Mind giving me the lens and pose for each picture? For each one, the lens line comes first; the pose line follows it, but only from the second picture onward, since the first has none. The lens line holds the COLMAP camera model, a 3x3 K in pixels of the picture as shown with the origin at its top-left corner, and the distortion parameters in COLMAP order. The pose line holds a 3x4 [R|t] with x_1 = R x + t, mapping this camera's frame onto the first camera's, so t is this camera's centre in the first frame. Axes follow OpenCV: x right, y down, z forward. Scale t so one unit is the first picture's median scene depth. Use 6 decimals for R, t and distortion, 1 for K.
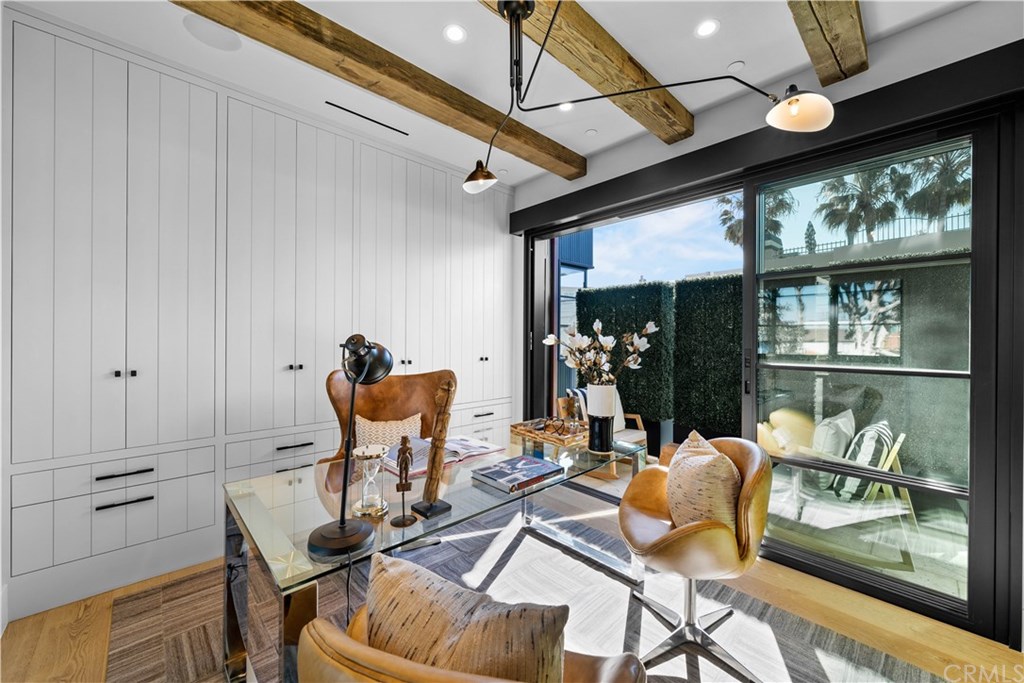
lens RADIAL K [[393.5, 0, 511.6], [0, 393.5, 337.8], [0, 0, 1]] dist [-0.000069, -0.000004]
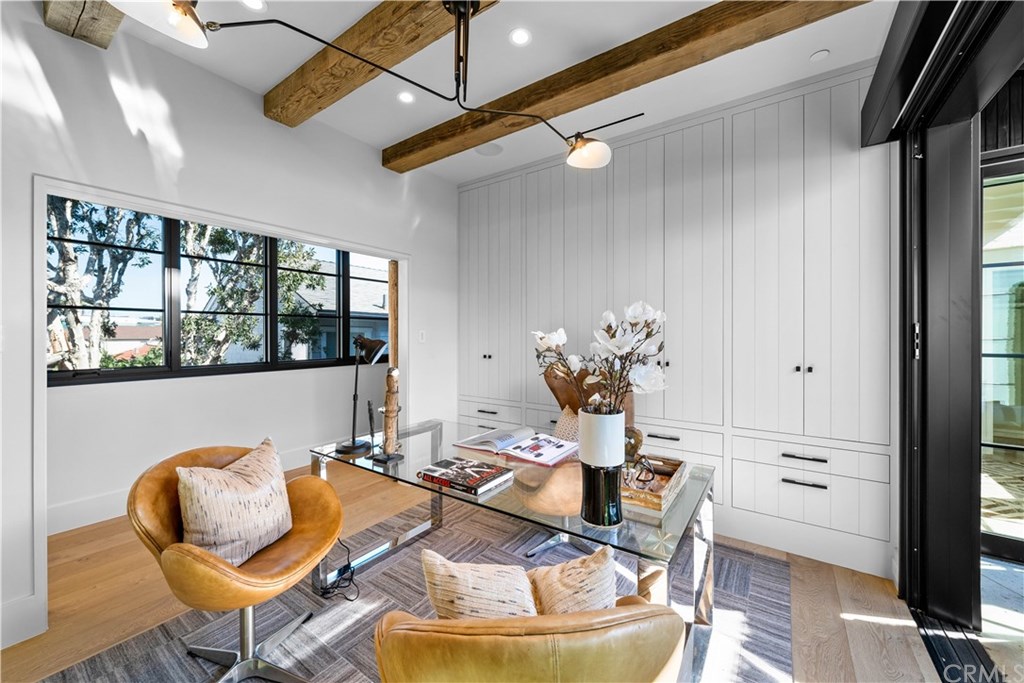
lens RADIAL K [[386.2, 0, 509.4], [0, 386.2, 333.6], [0, 0, 1]] dist [-0.000099, -0.000084]
pose [[0.197288, -0.010285, -0.980292, 0.849690], [0.000074, 0.999945, -0.010477, 0.005404], [0.980346, 0.001995, 0.197278, 0.802179]]
